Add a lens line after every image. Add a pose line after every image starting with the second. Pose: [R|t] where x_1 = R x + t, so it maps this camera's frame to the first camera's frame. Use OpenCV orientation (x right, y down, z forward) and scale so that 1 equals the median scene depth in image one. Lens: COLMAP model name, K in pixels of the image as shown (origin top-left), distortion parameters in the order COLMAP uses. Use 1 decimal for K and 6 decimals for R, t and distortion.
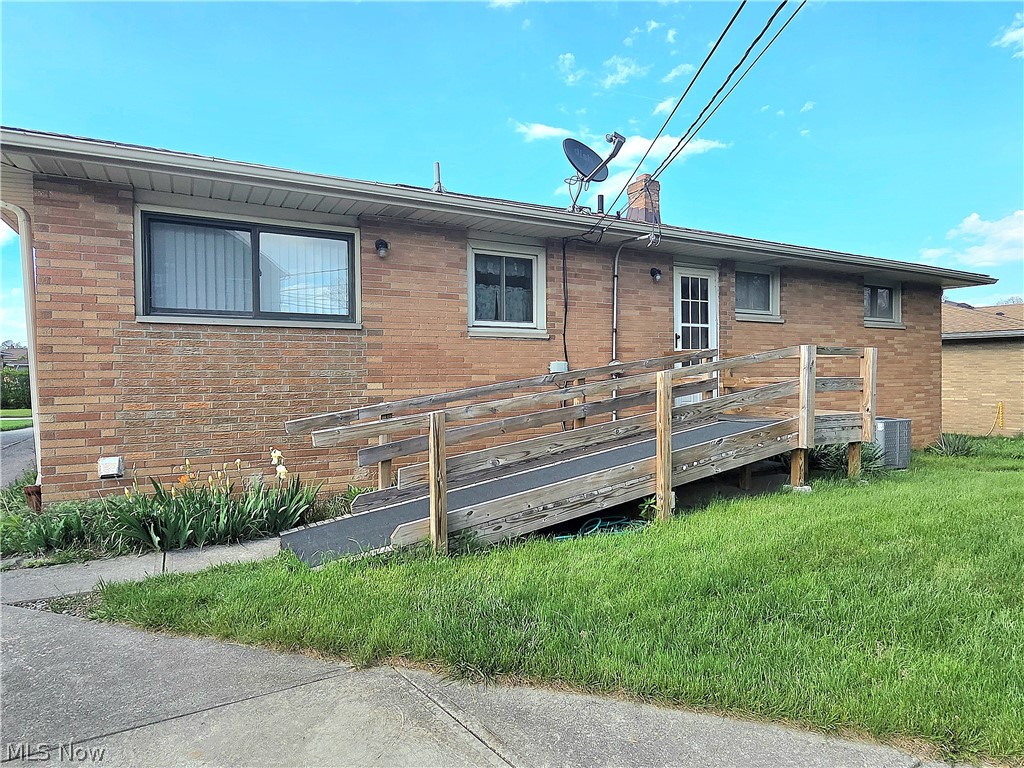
lens RADIAL K [[596.8, 0, 514.3], [0, 596.8, 379.5], [0, 0, 1]] dist [0.002516, -0.002338]
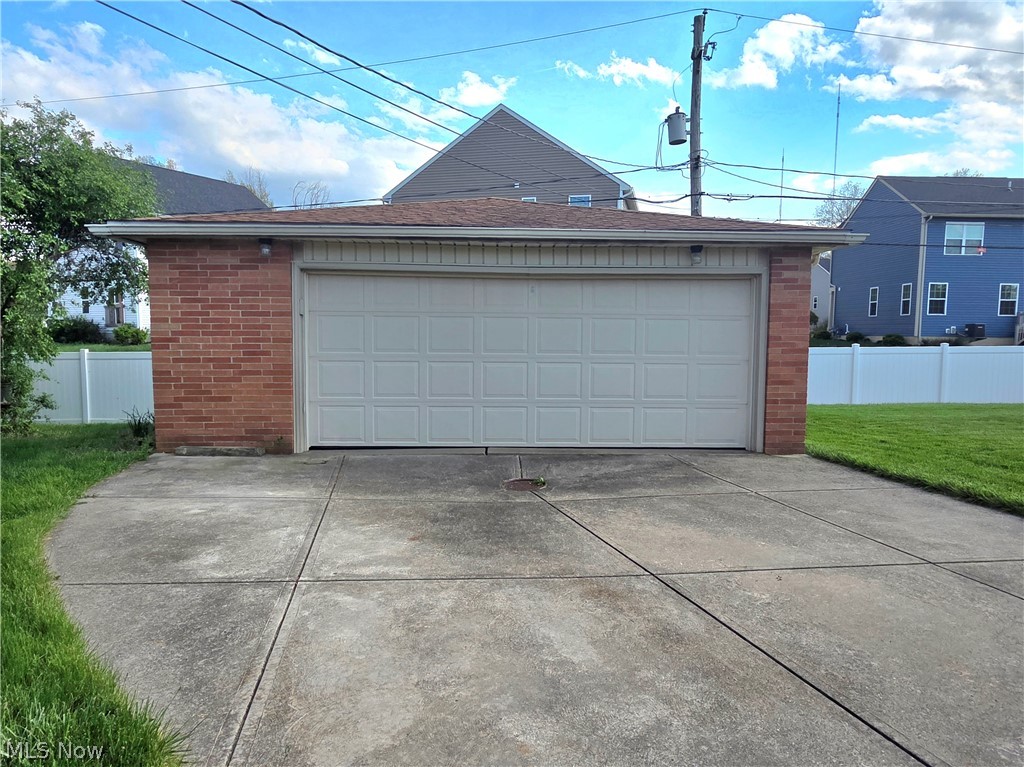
lens RADIAL K [[620.3, 0, 514.1], [0, 620.3, 381.2], [0, 0, 1]] dist [0.002479, 0.001092]
pose [[-0.879590, -0.036580, 0.474324, -0.377736], [0.003872, 0.996456, 0.084027, 0.021219], [-0.475717, 0.075746, -0.876331, 0.715664]]
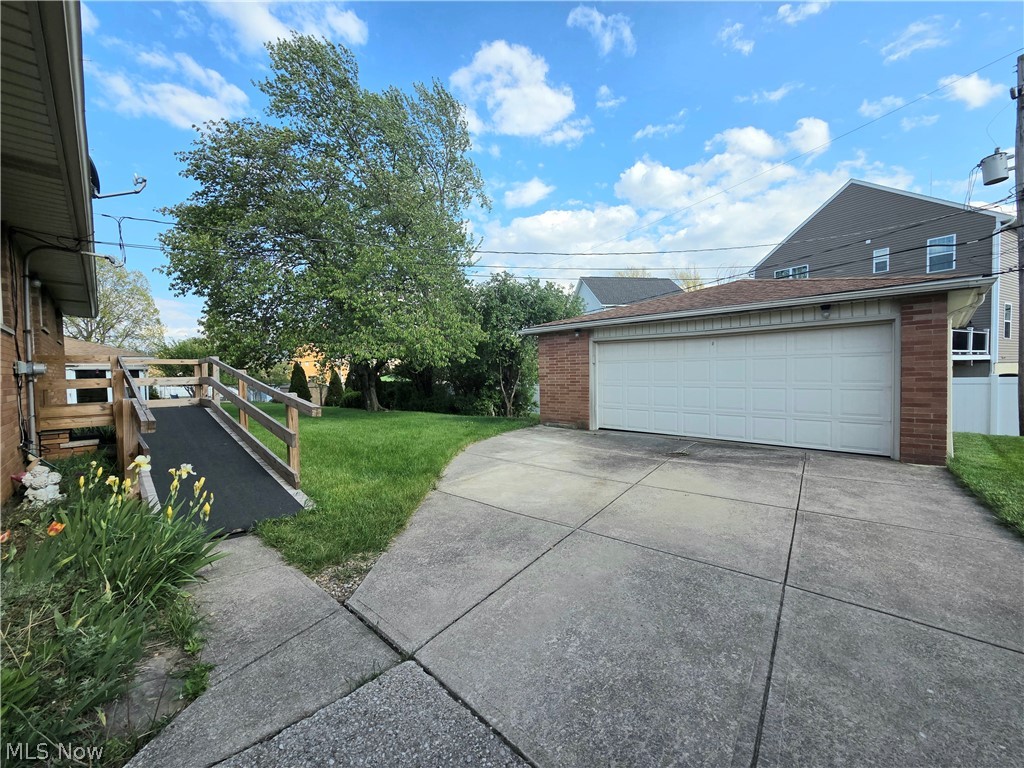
lens RADIAL K [[418.1, 0, 511.3], [0, 418.1, 387.4], [0, 0, 1]] dist [-0.001142, -0.000056]
pose [[-0.251391, -0.026233, 0.967530, -1.022664], [0.032328, 0.998847, 0.035482, 0.018148], [-0.967346, 0.040198, -0.250253, 0.592292]]
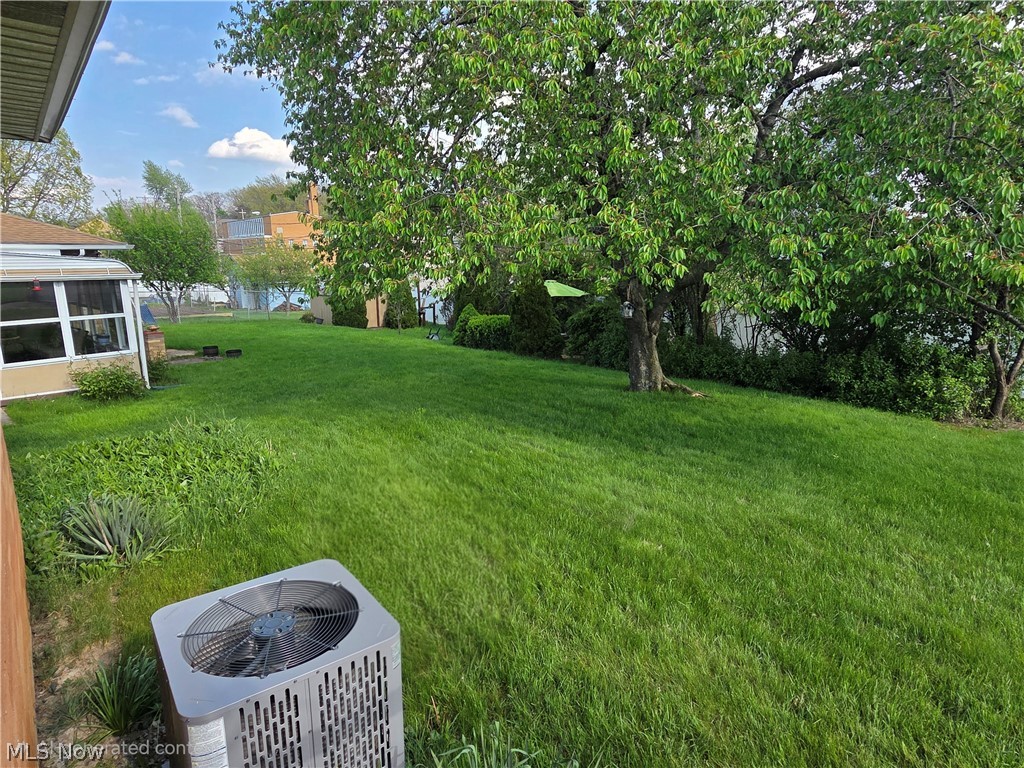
lens RADIAL K [[596.8, 0, 514.3], [0, 596.8, 379.5], [0, 0, 1]] dist [0.002516, -0.002338]
pose [[-0.180737, -0.194610, 0.964086, 0.597197], [0.015892, 0.979523, 0.200706, -0.155517], [-0.983403, 0.051596, -0.173944, 1.614675]]
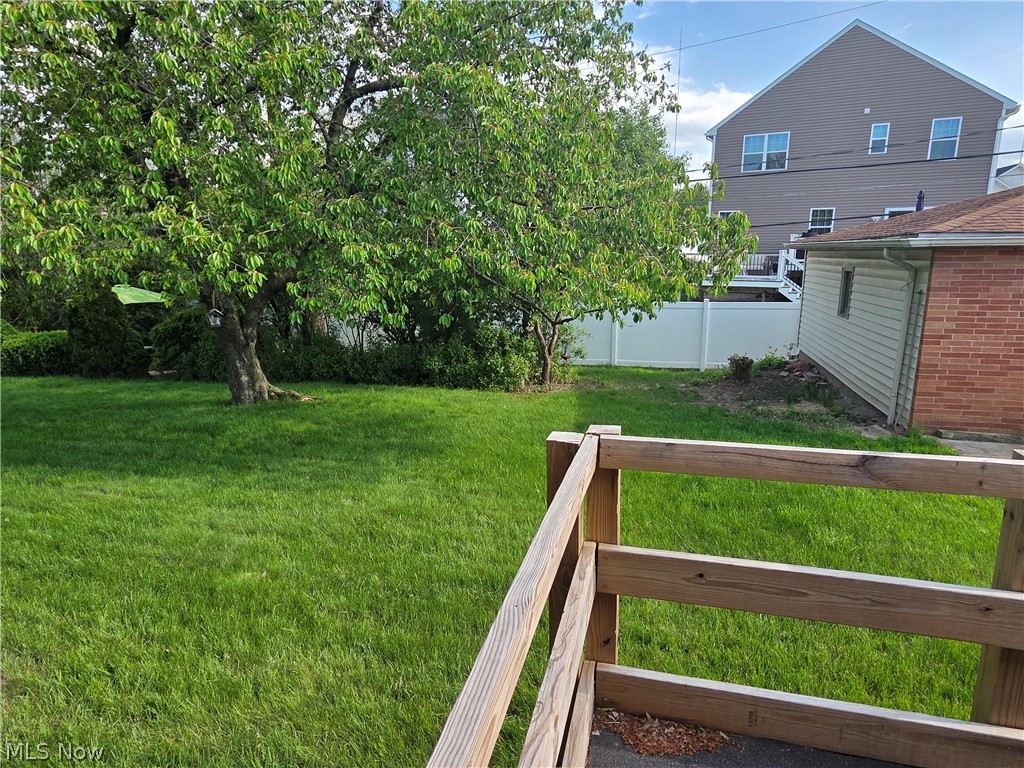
lens RADIAL K [[596.8, 0, 514.3], [0, 596.8, 379.5], [0, 0, 1]] dist [0.002516, -0.002338]
pose [[-0.719674, -0.138914, 0.680274, 0.578275], [0.017704, 0.975790, 0.217990, -0.173574], [-0.694086, 0.168925, -0.699792, 1.560756]]
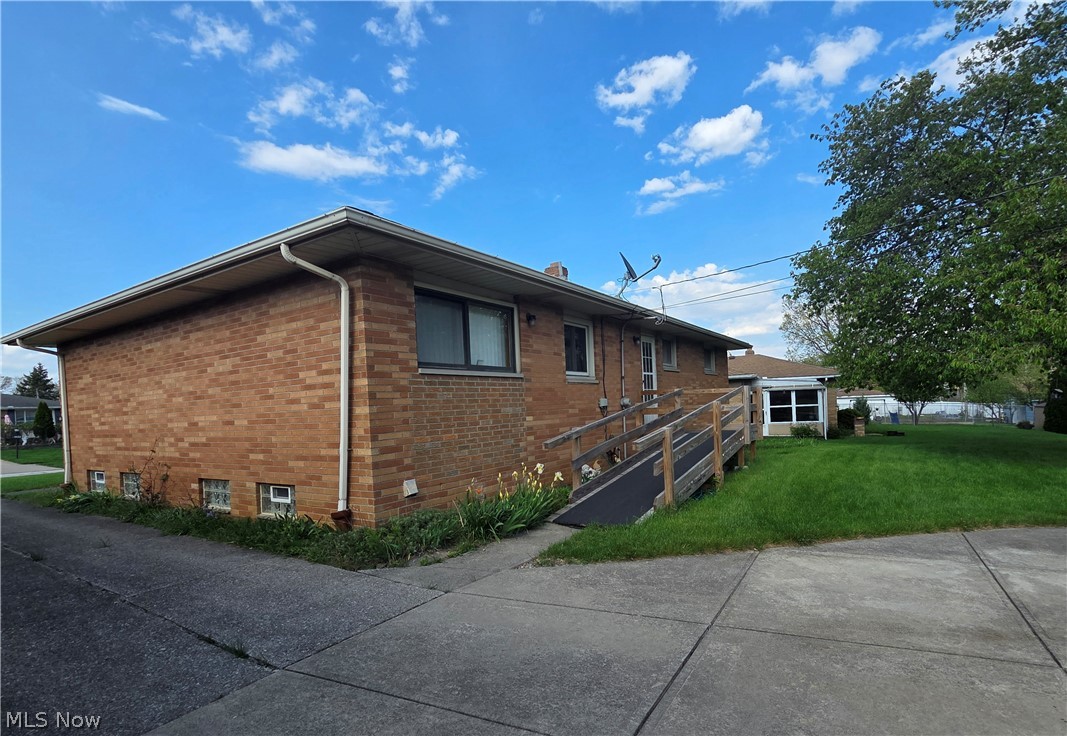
lens RADIAL K [[522.9, 0, 556.5], [0, 522.9, 409.3], [0, 0, 1]] dist [0.001504, -0.000092]
pose [[0.881286, -0.032537, 0.471461, -0.886215], [0.039889, 0.999188, -0.005607, -0.001240], [-0.470896, 0.023747, 0.881869, -0.119625]]
